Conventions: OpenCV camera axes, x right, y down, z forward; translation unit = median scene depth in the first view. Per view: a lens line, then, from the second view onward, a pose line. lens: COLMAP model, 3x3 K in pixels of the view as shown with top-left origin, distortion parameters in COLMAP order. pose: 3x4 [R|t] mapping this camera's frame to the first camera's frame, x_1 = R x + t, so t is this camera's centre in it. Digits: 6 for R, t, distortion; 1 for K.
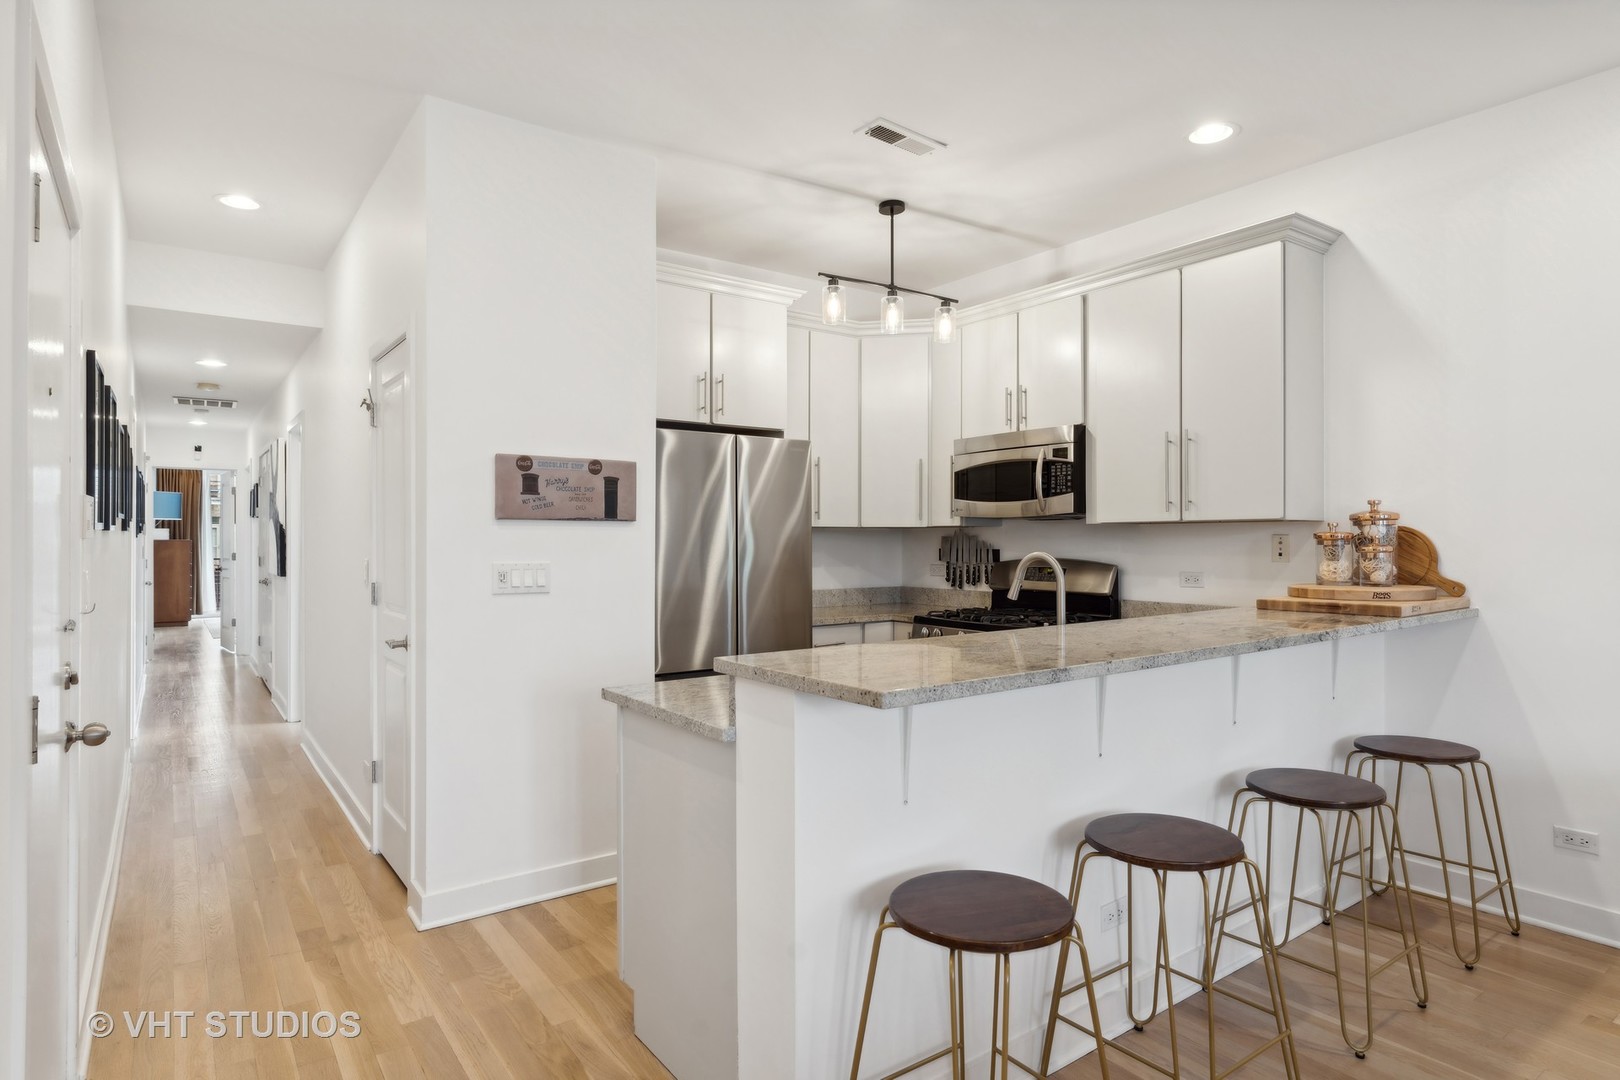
lens RADIAL K [[887.4, 0, 810.0], [0, 887.4, 540.0], [0, 0, 1]] dist [-0.005007, -0.001071]
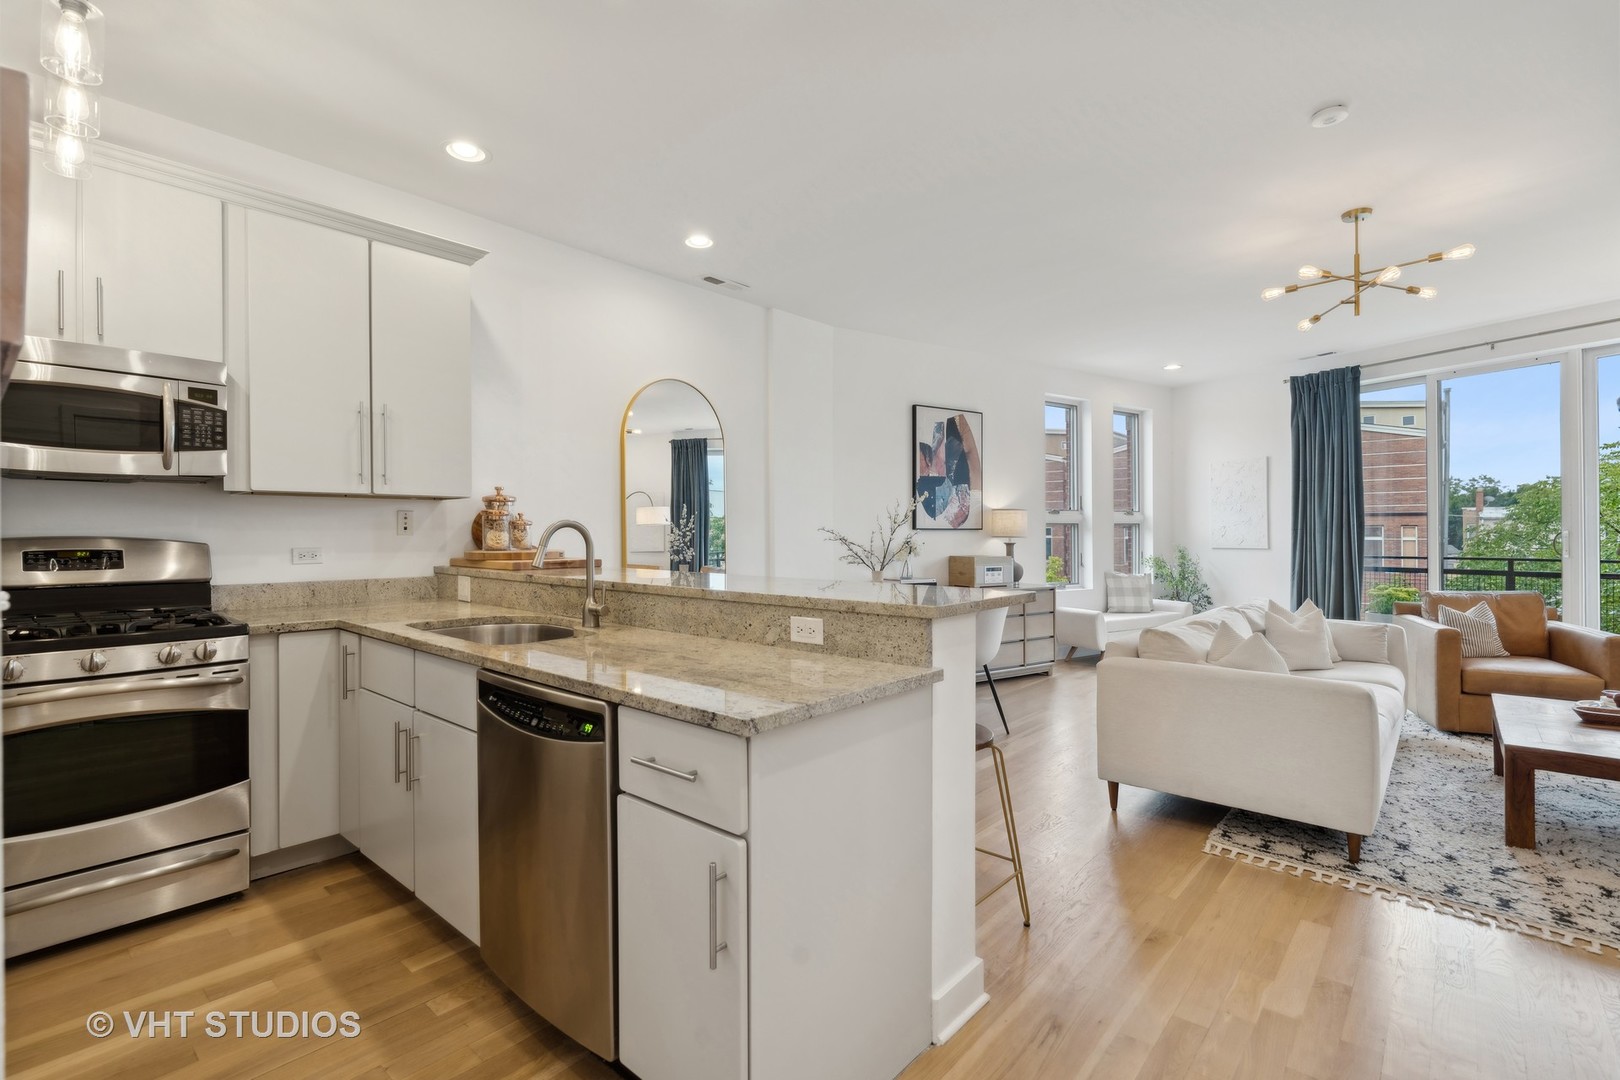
lens RADIAL K [[747.2, 0, 803.6], [0, 747.2, 523.9], [0, 0, 1]] dist [-0.002109, 0.000173]
pose [[-0.219551, 0.012903, 0.975516, -0.454252], [0.002750, 0.999917, -0.012606, 0.021542], [-0.975597, -0.000085, -0.219569, 0.641550]]
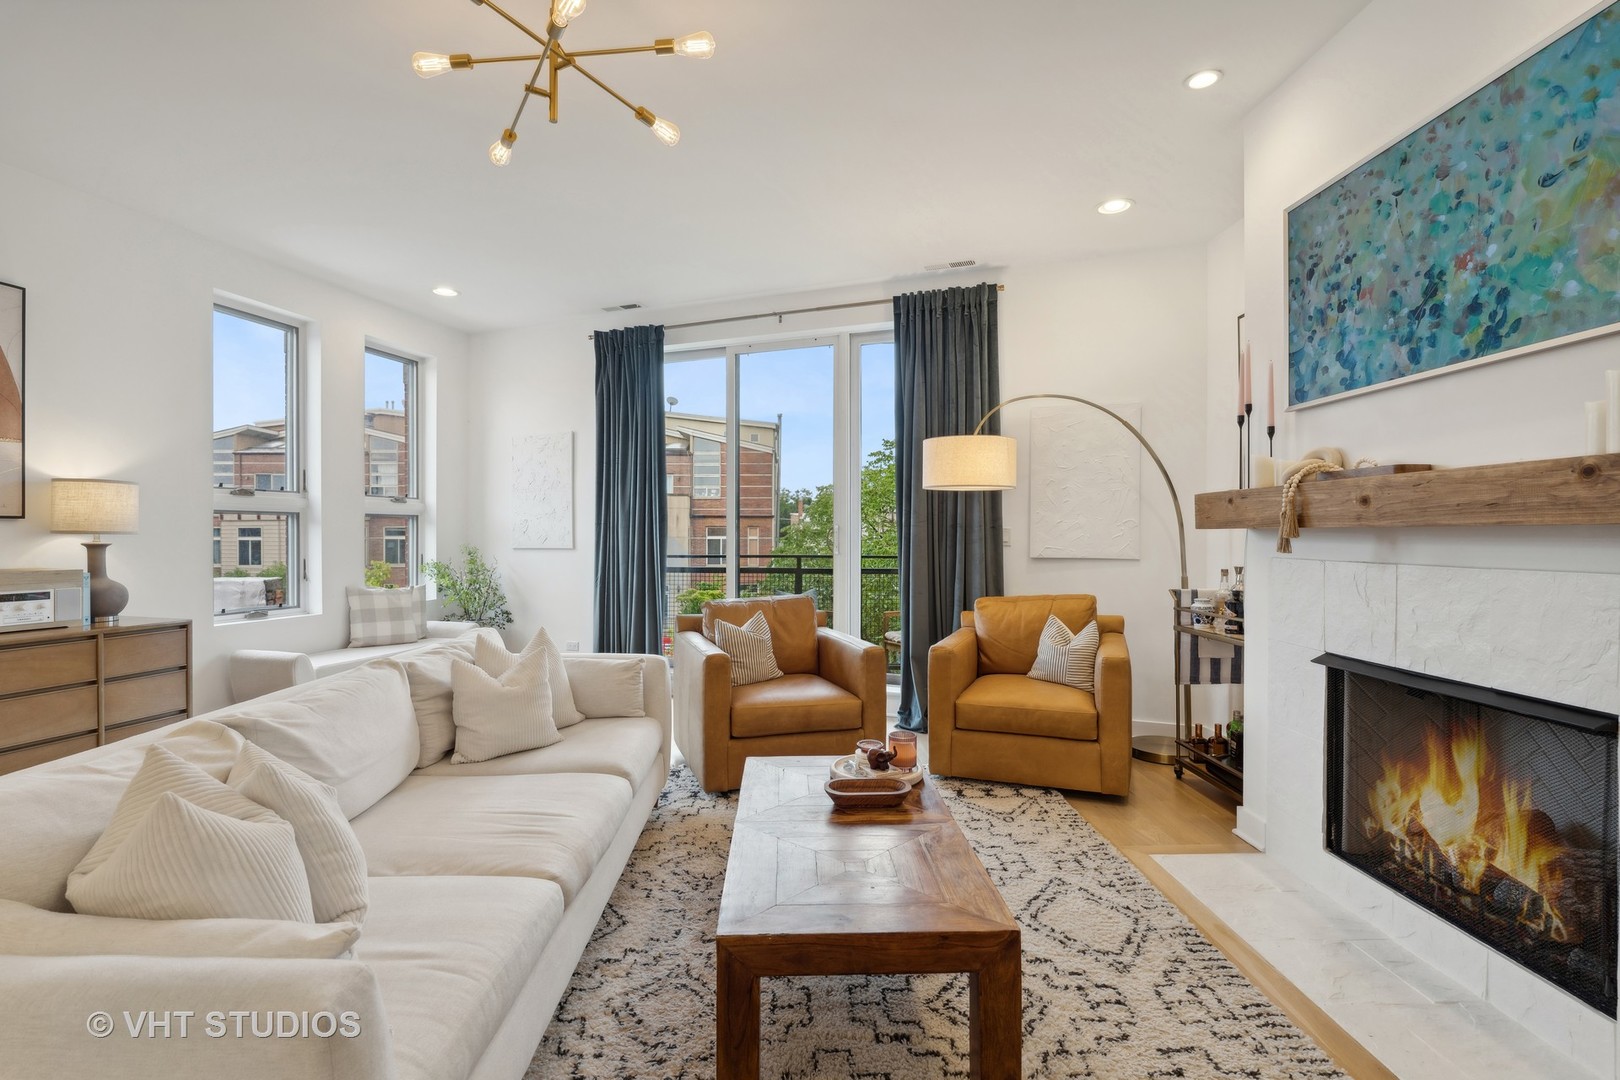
lens RADIAL K [[772.6, 0, 804.3], [0, 772.6, 533.5], [0, 0, 1]] dist [-0.001452, 0.001024]
pose [[-0.819303, 0.000564, 0.573361, -0.151556], [0.001771, 0.999997, 0.001547, 0.031413], [-0.573359, 0.002282, -0.819301, 0.111233]]
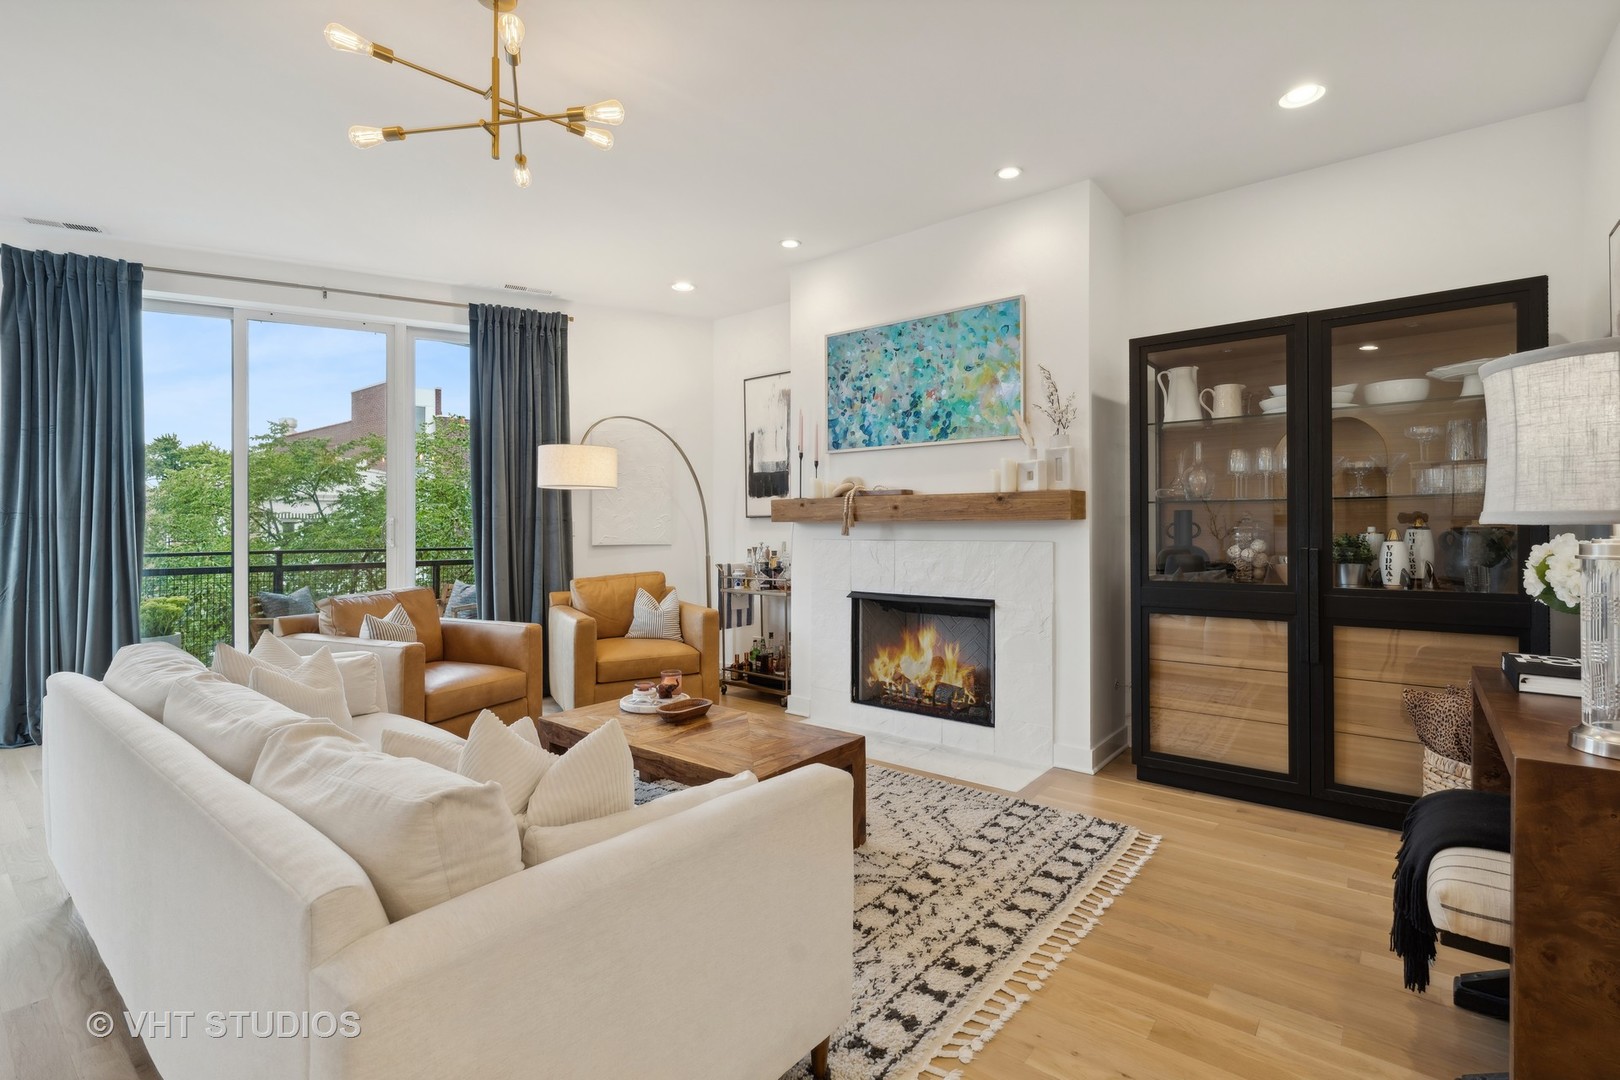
lens RADIAL K [[746.7, 0, 808.8], [0, 746.7, 527.6], [0, 0, 1]] dist [-0.003026, 0.000108]
pose [[-0.965912, 0.003553, -0.258847, 0.200062], [0.002456, 0.999987, 0.004563, 0.032198], [0.258860, 0.003772, -0.965908, 0.383691]]
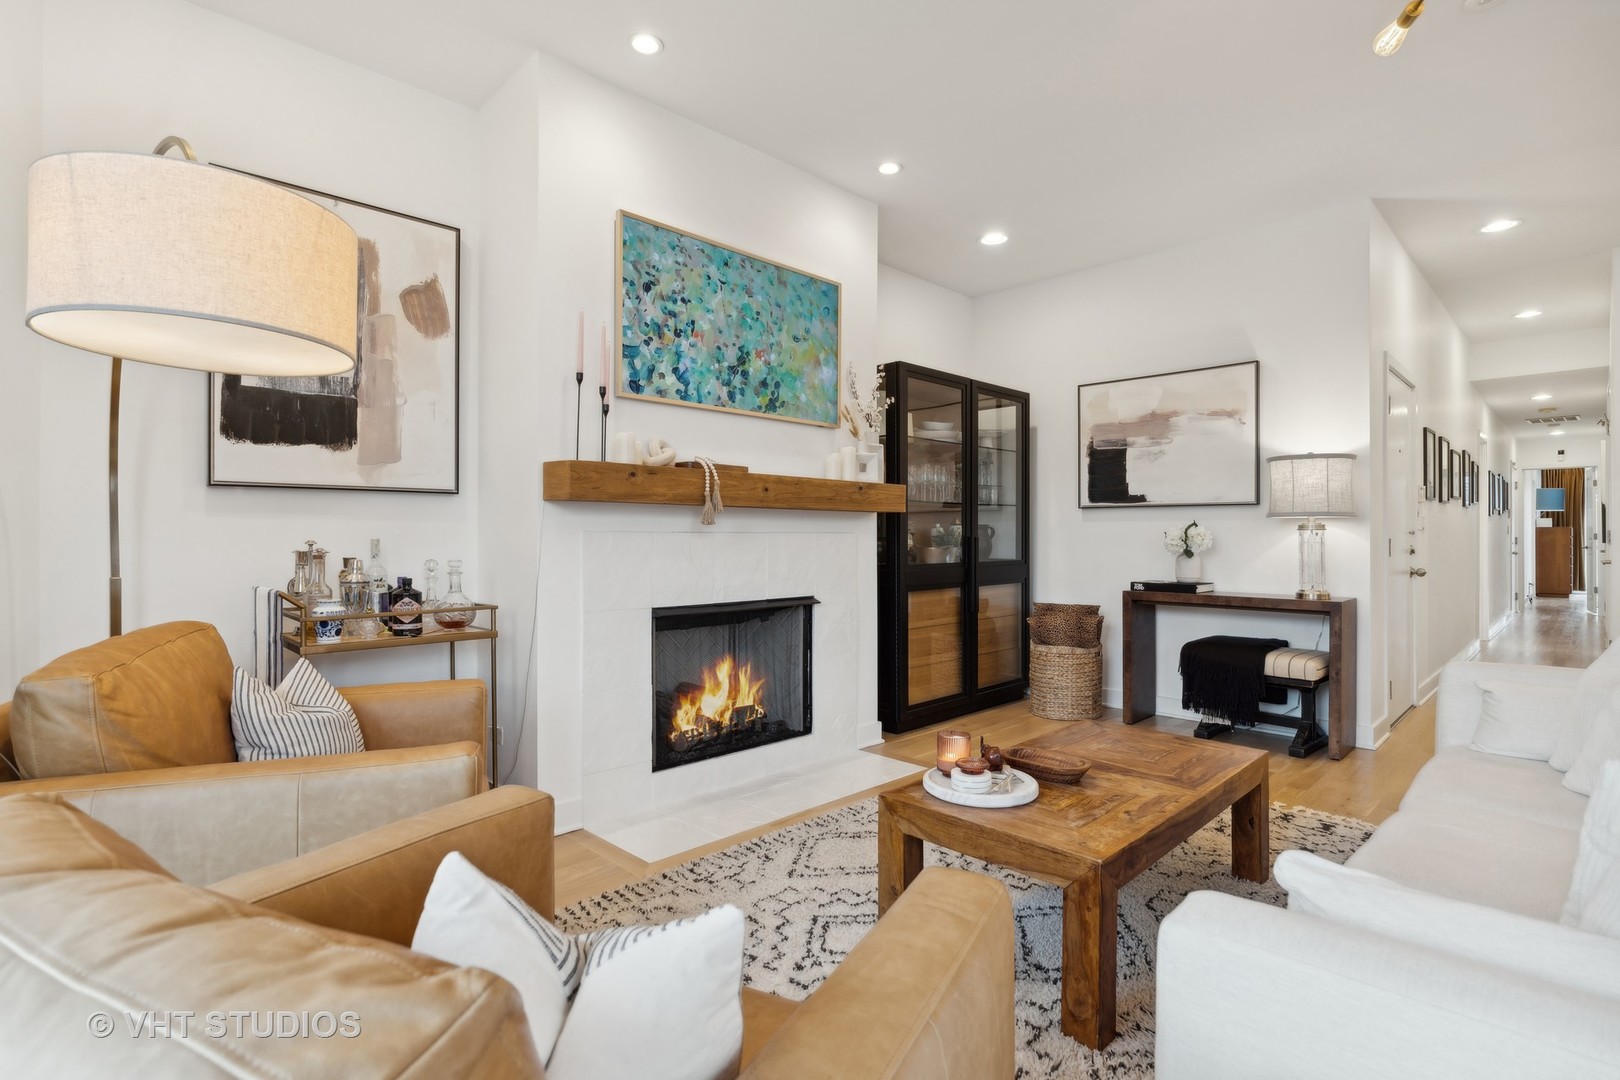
lens RADIAL K [[780.3, 0, 808.3], [0, 780.3, 532.9], [0, 0, 1]] dist [-0.001208, -0.000098]
pose [[0.149337, -0.004606, -0.988776, 0.637088], [-0.004036, 0.999978, -0.005268, 0.059306], [0.988778, 0.004777, 0.149315, -0.607463]]
